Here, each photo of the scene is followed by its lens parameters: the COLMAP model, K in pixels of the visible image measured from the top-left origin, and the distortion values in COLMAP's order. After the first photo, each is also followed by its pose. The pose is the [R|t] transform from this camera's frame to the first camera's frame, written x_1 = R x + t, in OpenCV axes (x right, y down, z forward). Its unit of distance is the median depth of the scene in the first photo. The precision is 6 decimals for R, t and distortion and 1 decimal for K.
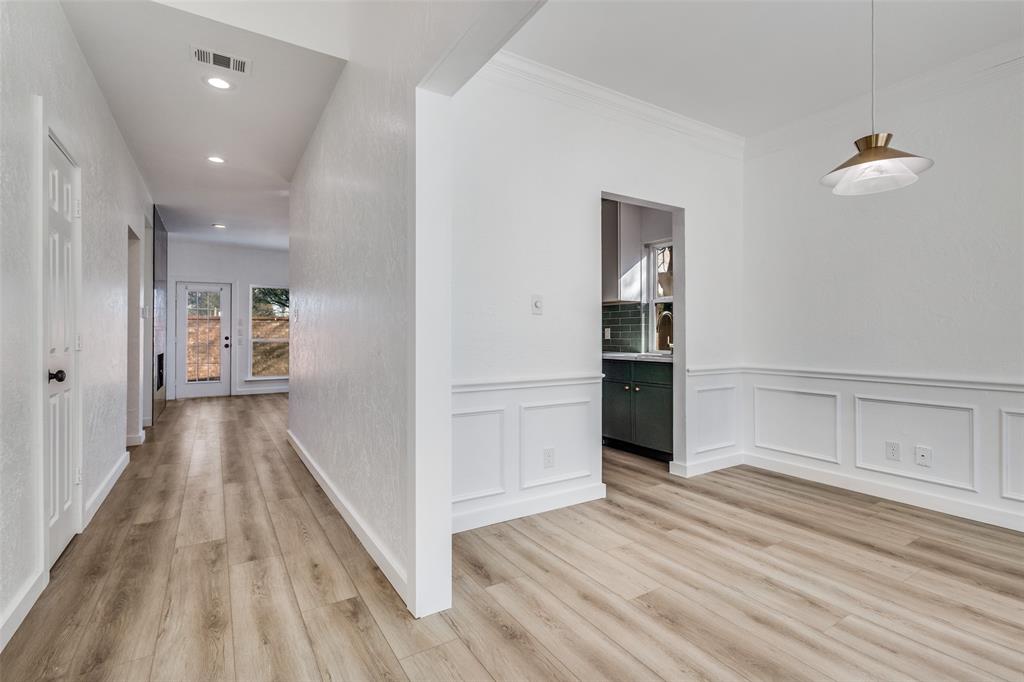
lens RADIAL K [[476.2, 0, 512.0], [0, 476.2, 341.0], [0, 0, 1]] dist [0.011285, -0.000308]
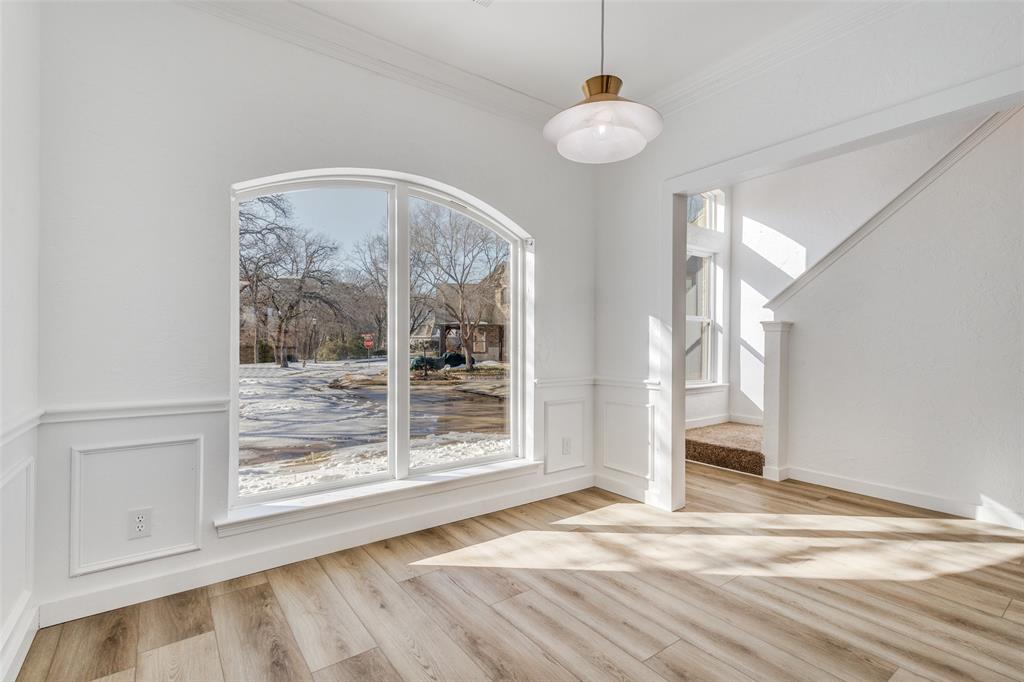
lens RADIAL K [[476.2, 0, 512.0], [0, 476.2, 341.0], [0, 0, 1]] dist [0.011285, -0.000308]
pose [[-0.997321, -0.003960, -0.073041, 0.667820], [-0.004344, 0.999978, 0.005104, -0.011876], [0.073019, 0.005407, -0.997316, 1.224992]]
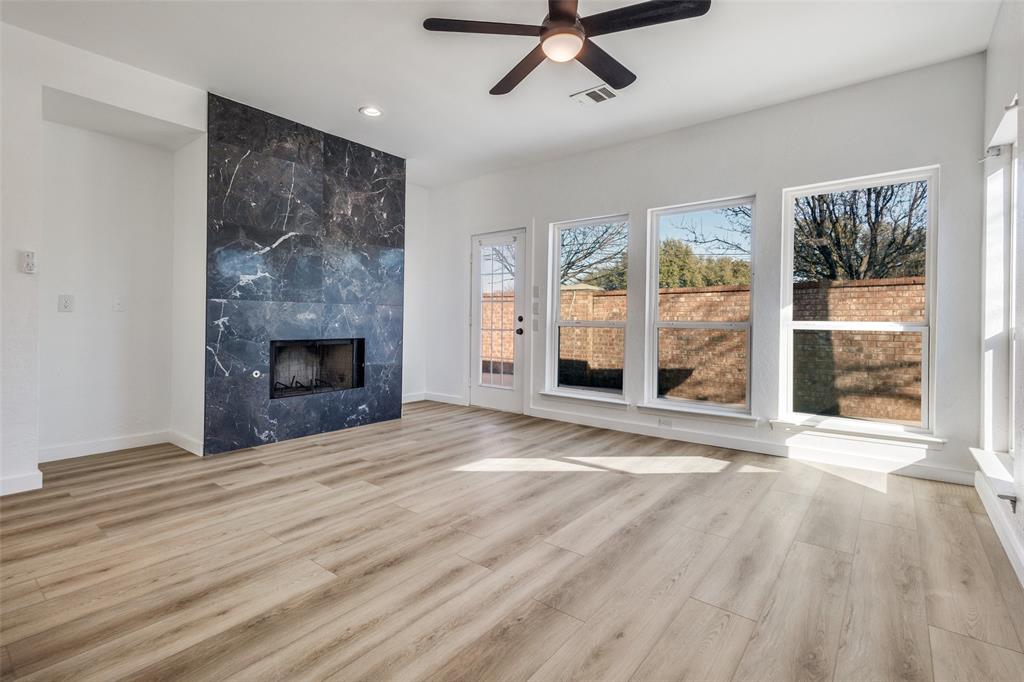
lens RADIAL K [[478.0, 0, 510.4], [0, 478.0, 319.1], [0, 0, 1]] dist [0.009350, -0.000343]
pose [[0.334546, 0.006854, -0.942354, -0.086324], [-0.023414, 0.999725, -0.001041, -0.013382], [0.942088, 0.022412, 0.334615, 2.372324]]
